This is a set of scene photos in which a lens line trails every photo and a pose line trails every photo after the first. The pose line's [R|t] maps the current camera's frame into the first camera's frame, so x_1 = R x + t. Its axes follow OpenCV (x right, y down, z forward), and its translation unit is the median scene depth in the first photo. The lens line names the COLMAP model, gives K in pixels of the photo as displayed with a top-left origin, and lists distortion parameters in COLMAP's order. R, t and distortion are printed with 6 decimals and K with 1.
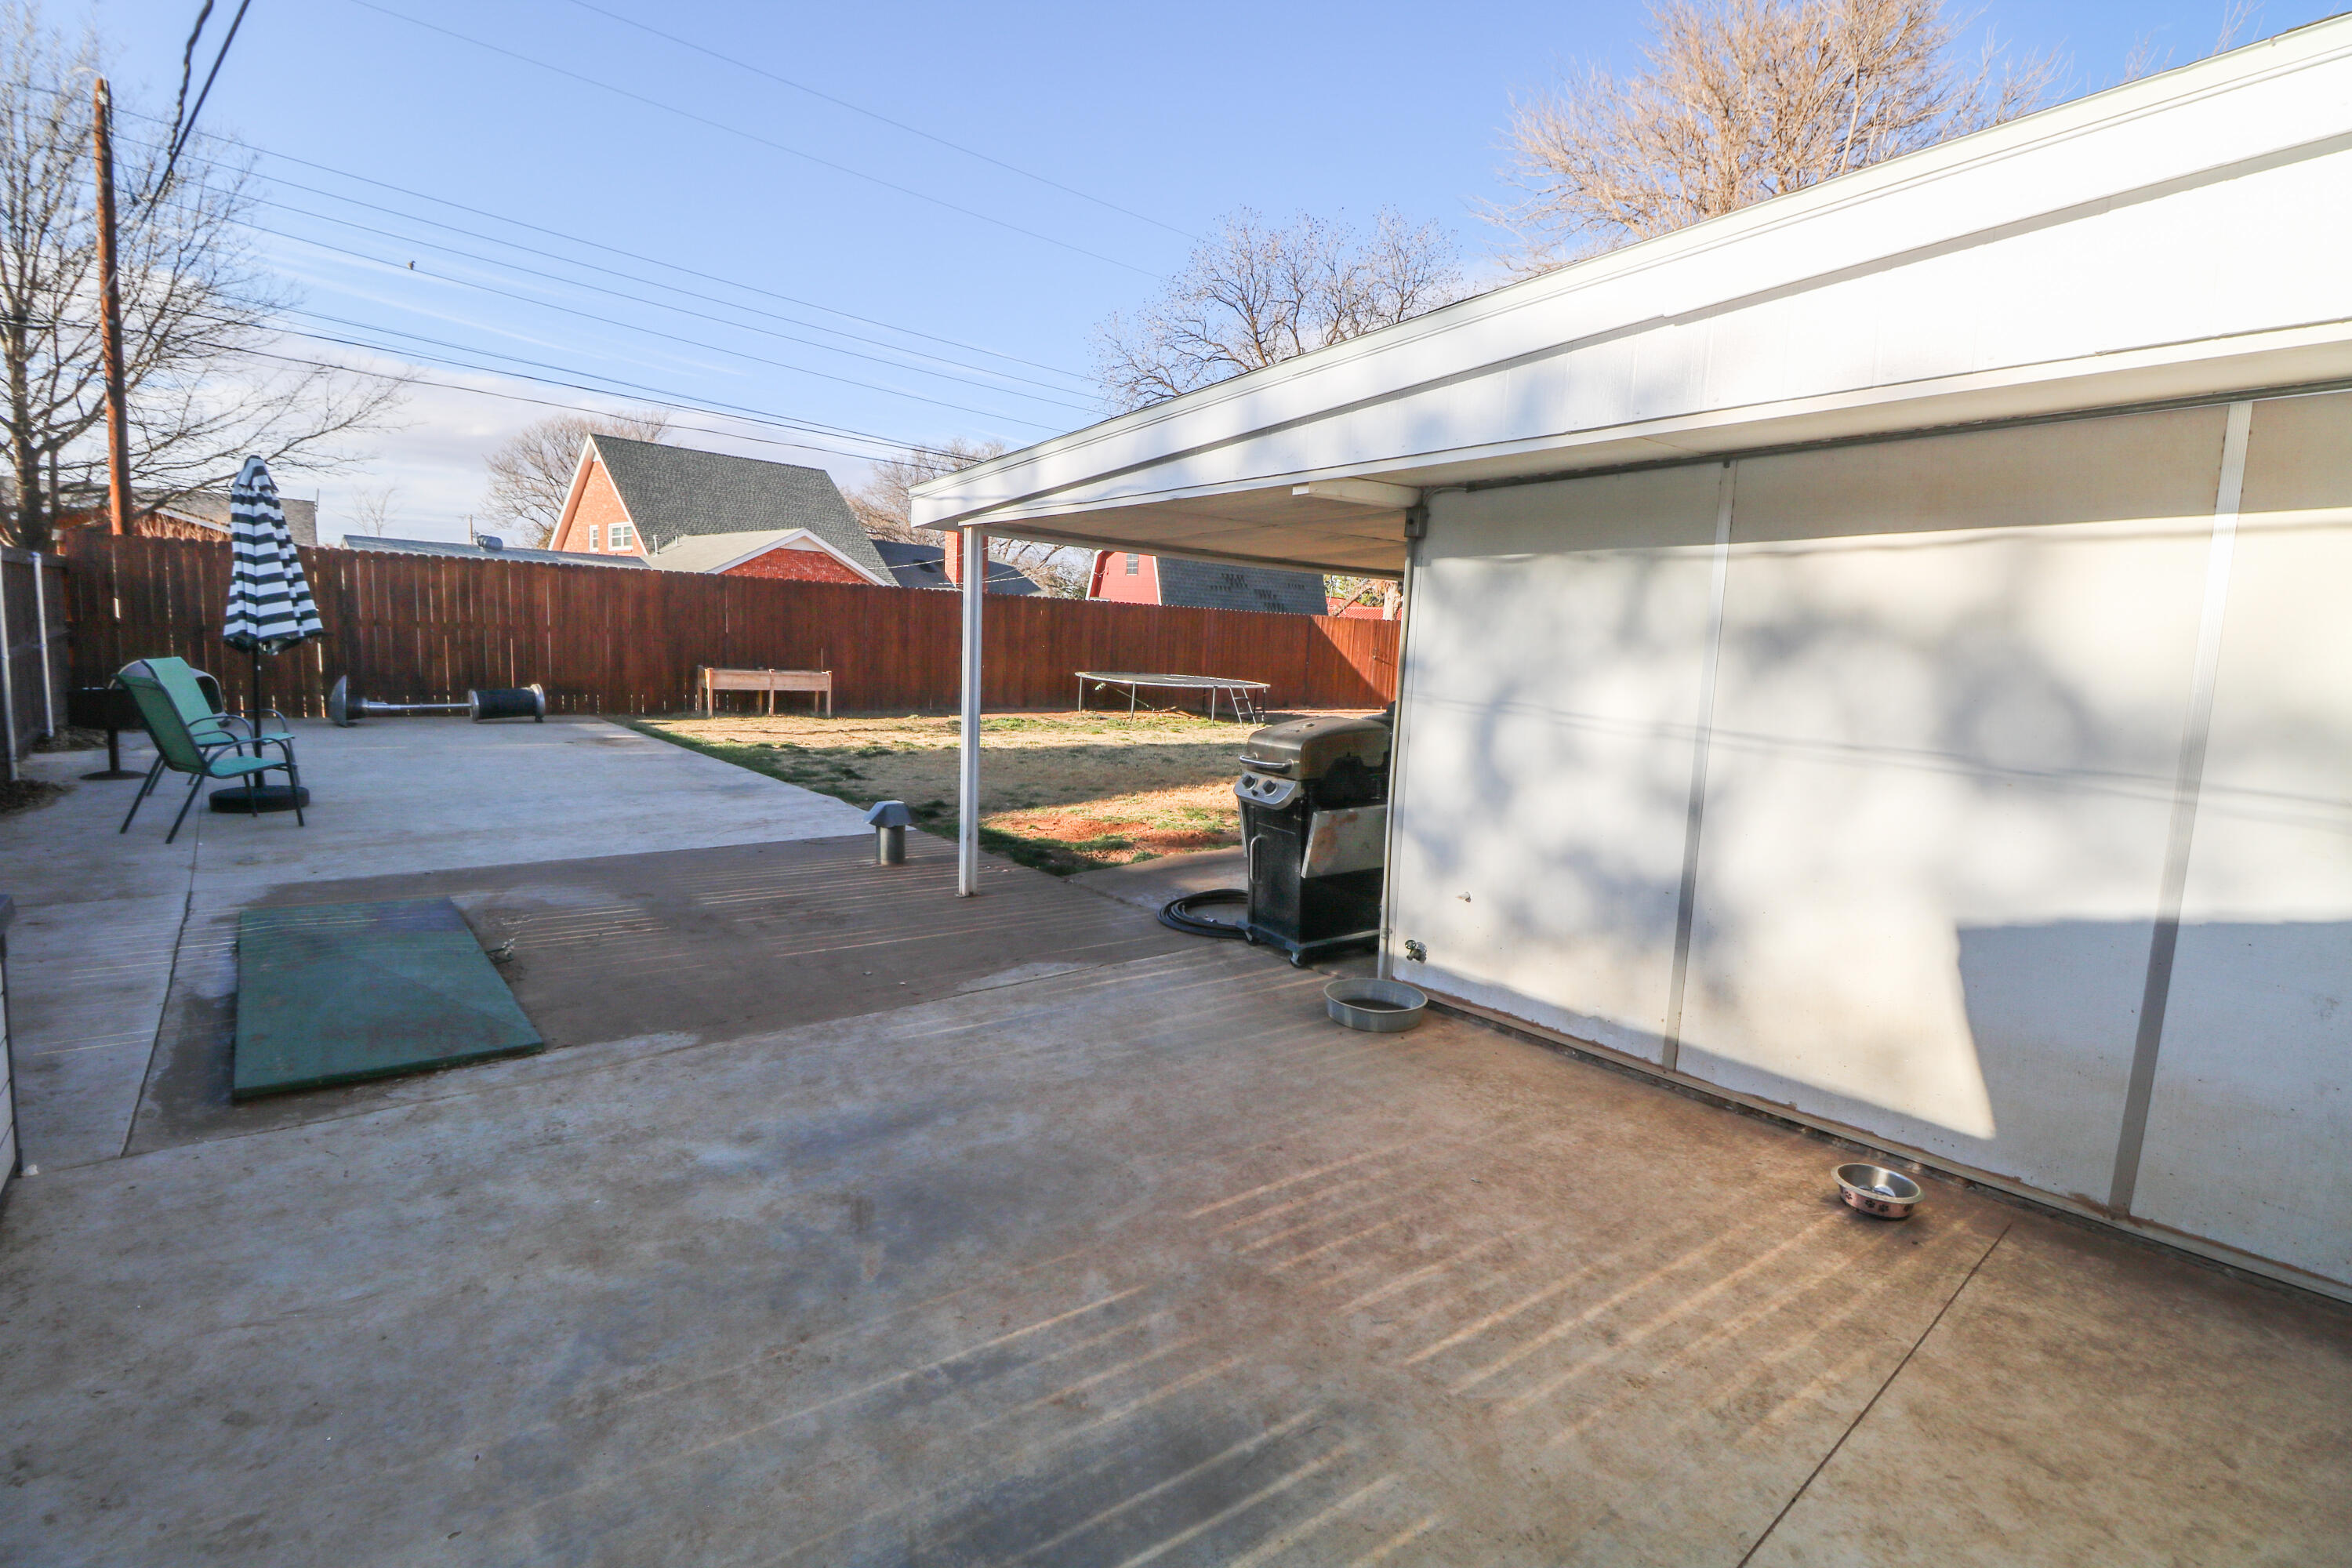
lens RADIAL K [[1098.0, 0, 1197.7], [0, 1098.0, 777.8], [0, 0, 1]] dist [-0.007390, -0.009537]
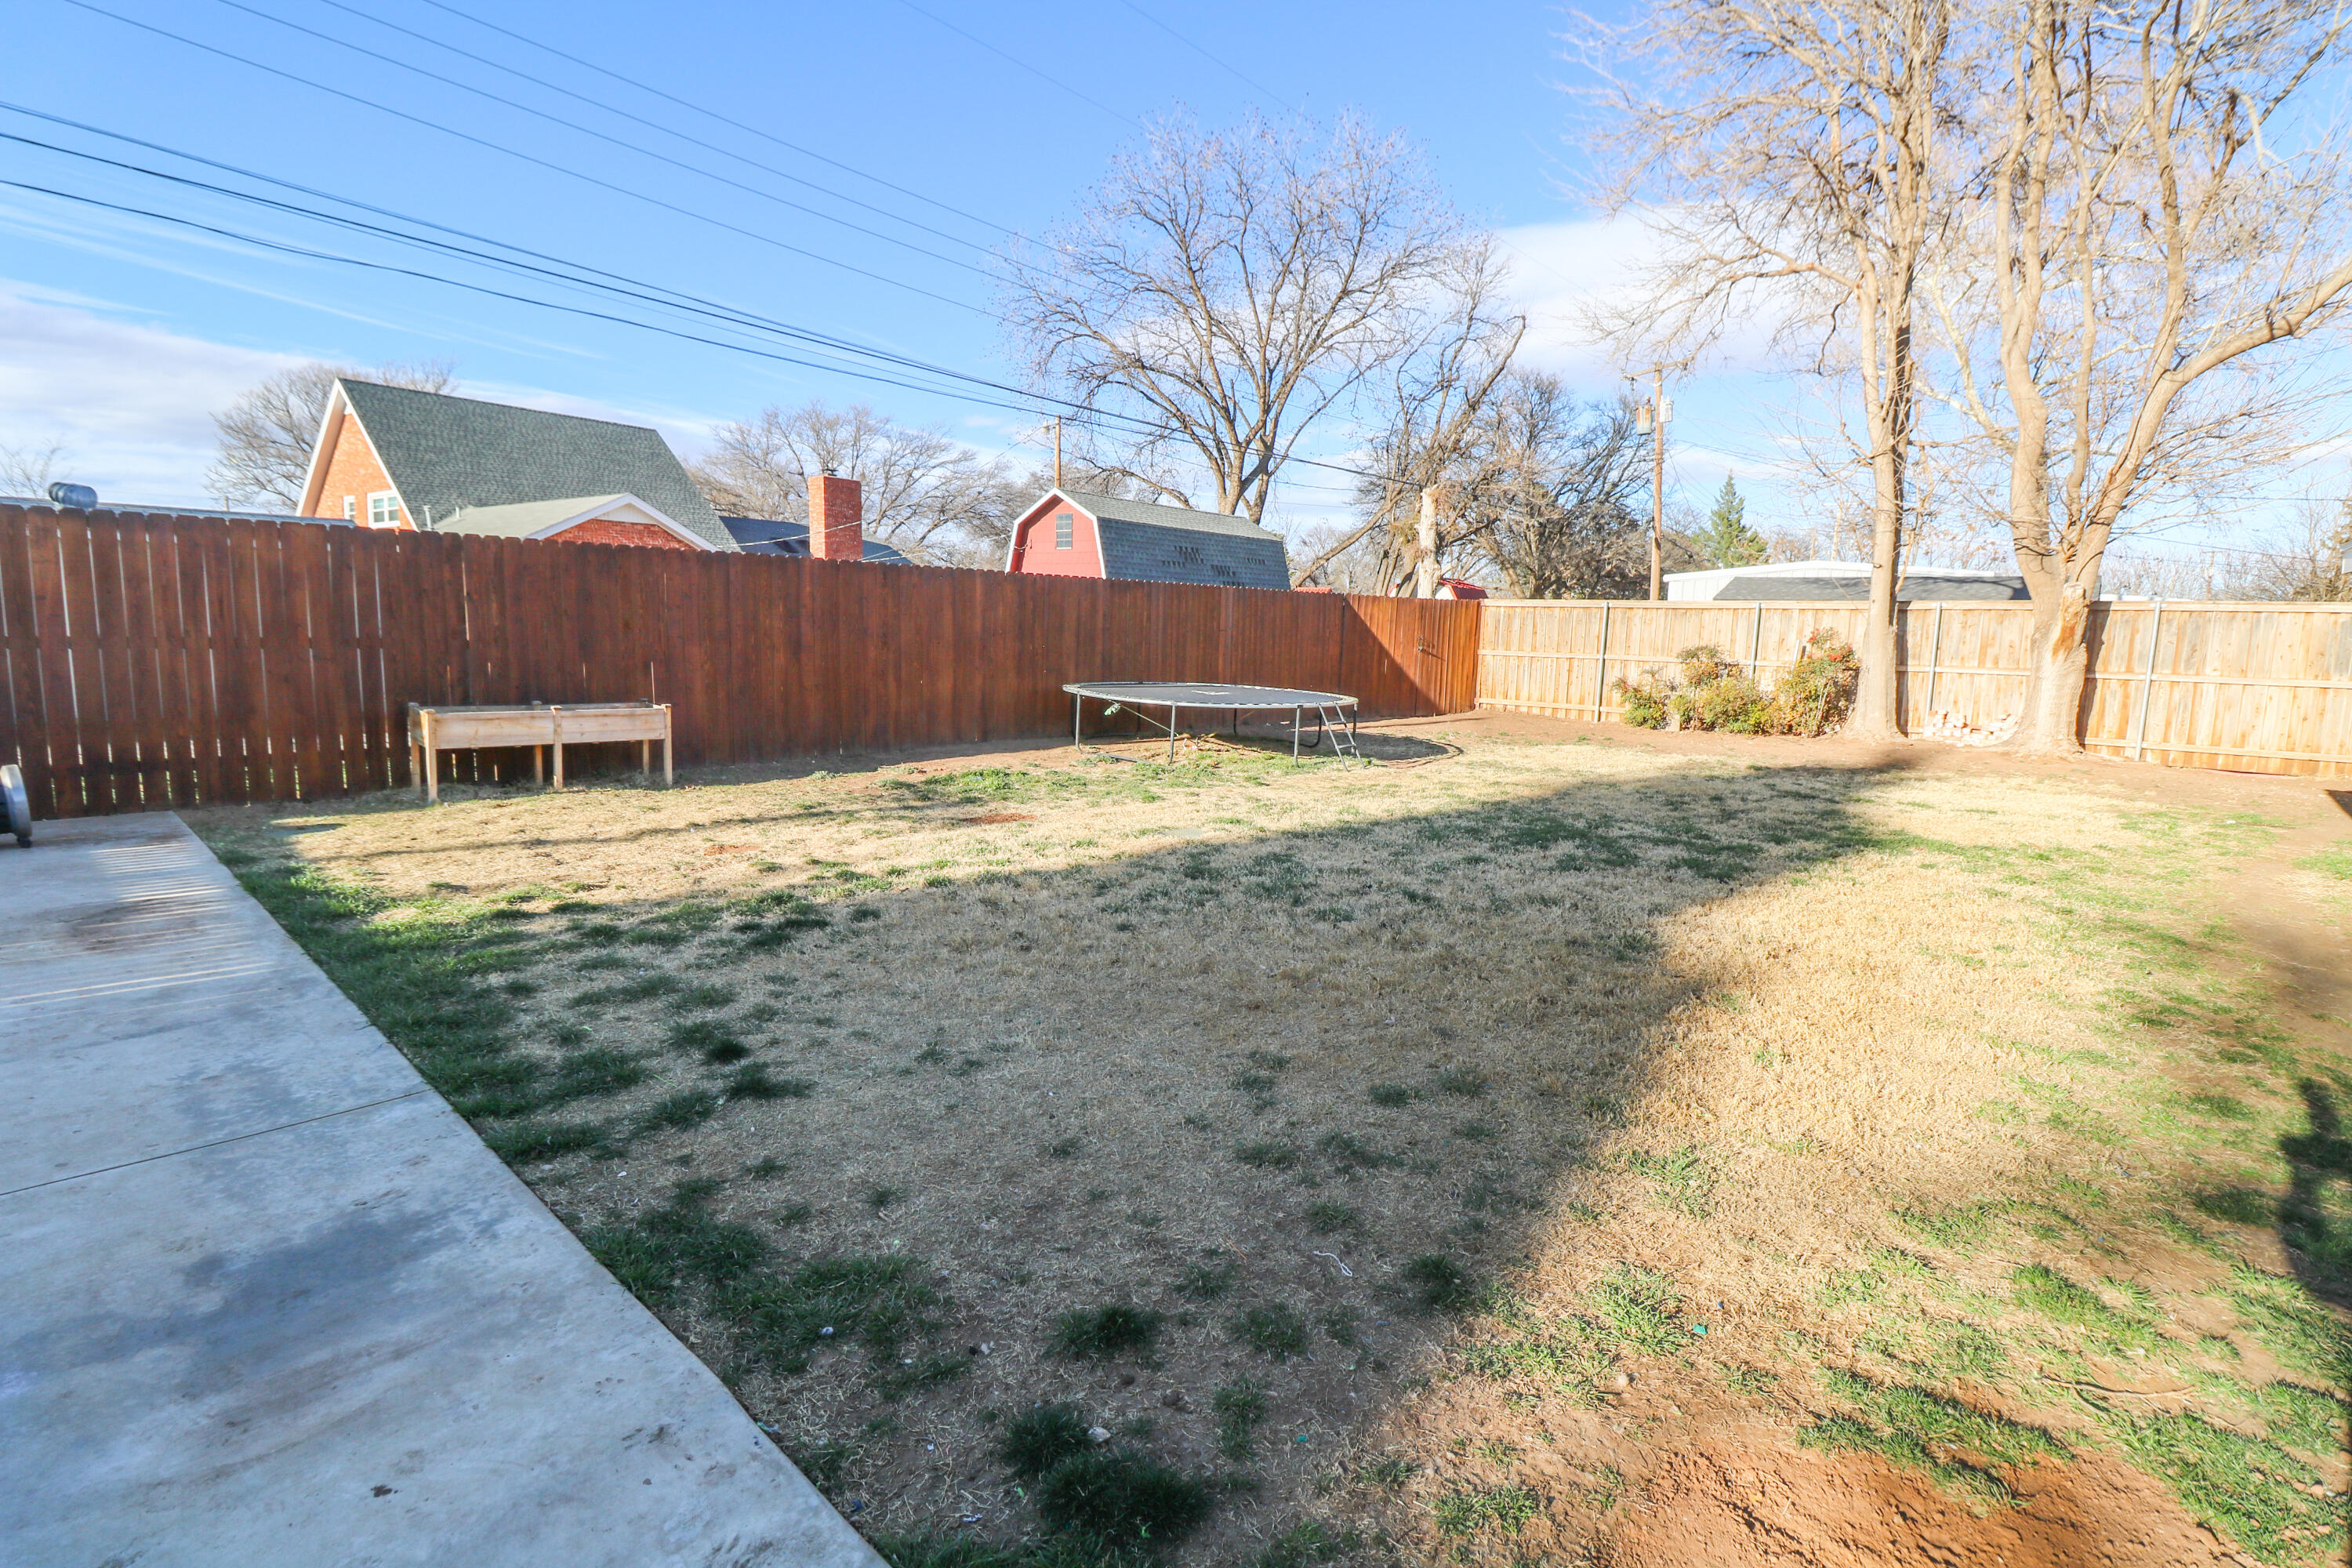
lens RADIAL K [[1098.0, 0, 1201.2], [0, 1098.0, 773.8], [0, 0, 1]] dist [-0.007390, -0.009537]
pose [[0.991801, -0.035721, 0.122699, -0.133635], [0.034291, 0.999317, 0.013748, -0.059612], [-0.123107, -0.009427, 0.992349, 0.406390]]
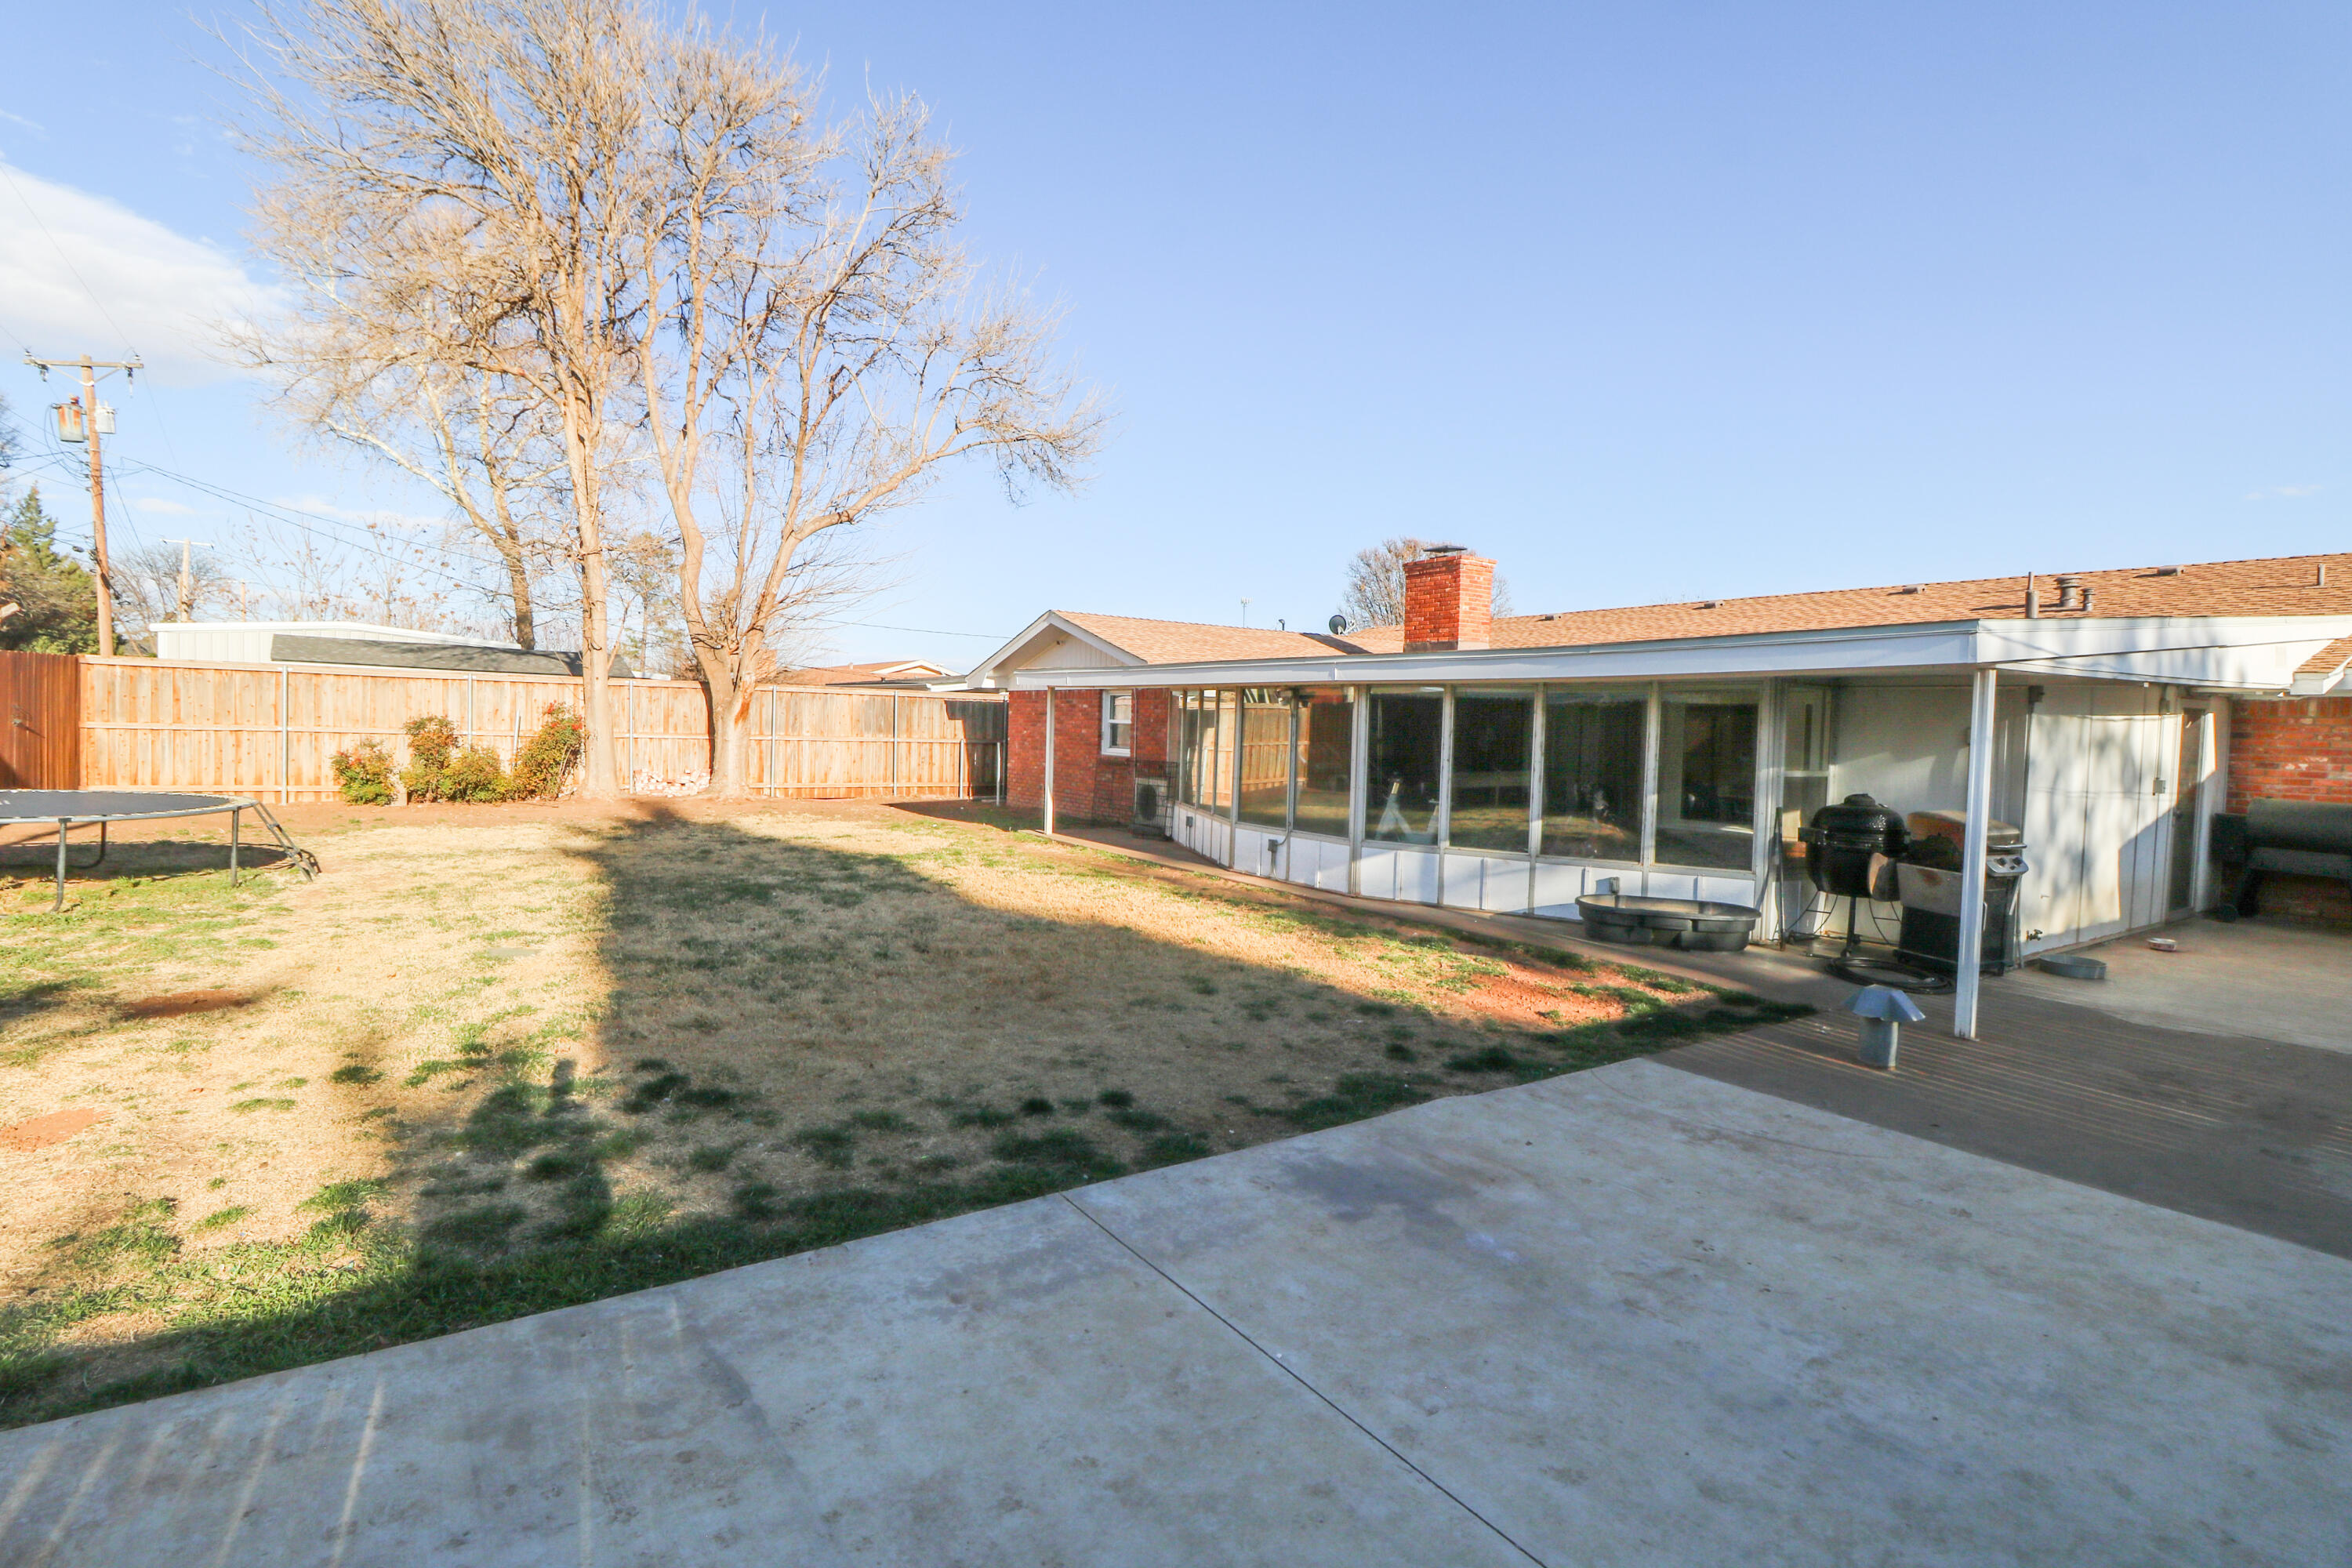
lens RADIAL K [[1098.0, 0, 1196.2], [0, 1098.0, 779.8], [0, 0, 1]] dist [-0.007390, -0.009537]
pose [[0.100922, -0.085765, 0.991191, -0.447772], [0.098052, 0.992285, 0.075876, -0.097054], [-0.990051, 0.089531, 0.108553, 0.560981]]
